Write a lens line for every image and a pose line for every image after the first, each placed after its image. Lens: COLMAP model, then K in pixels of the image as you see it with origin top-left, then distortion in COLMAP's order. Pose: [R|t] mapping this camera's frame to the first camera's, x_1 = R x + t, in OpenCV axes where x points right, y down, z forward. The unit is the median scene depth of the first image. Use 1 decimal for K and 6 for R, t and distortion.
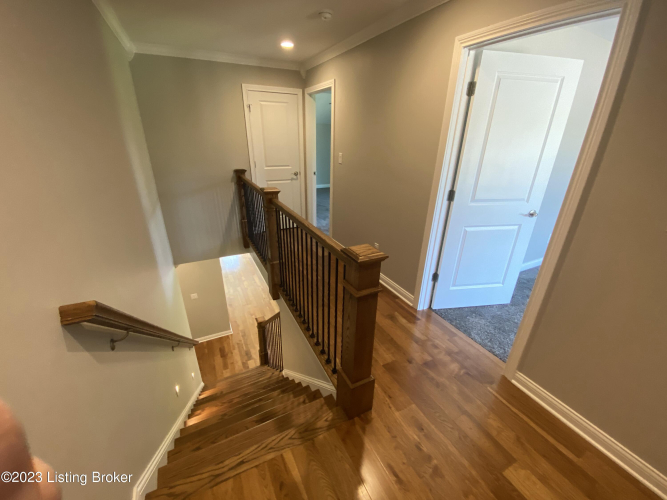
lens RADIAL K [[272.4, 0, 332.6], [0, 272.4, 250.7], [0, 0, 1]] dist [-0.000036, -0.001331]
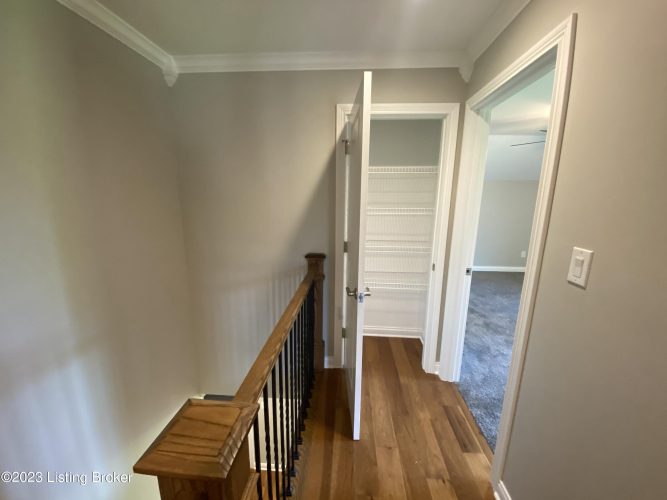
lens RADIAL K [[272.4, 0, 331.2], [0, 272.4, 248.9], [0, 0, 1]] dist [-0.000036, -0.001331]
pose [[0.855215, 0.093306, -0.509805, -0.038908], [-0.206642, 0.963480, -0.170310, -0.226655], [0.475296, 0.250999, 0.843263, 0.566922]]
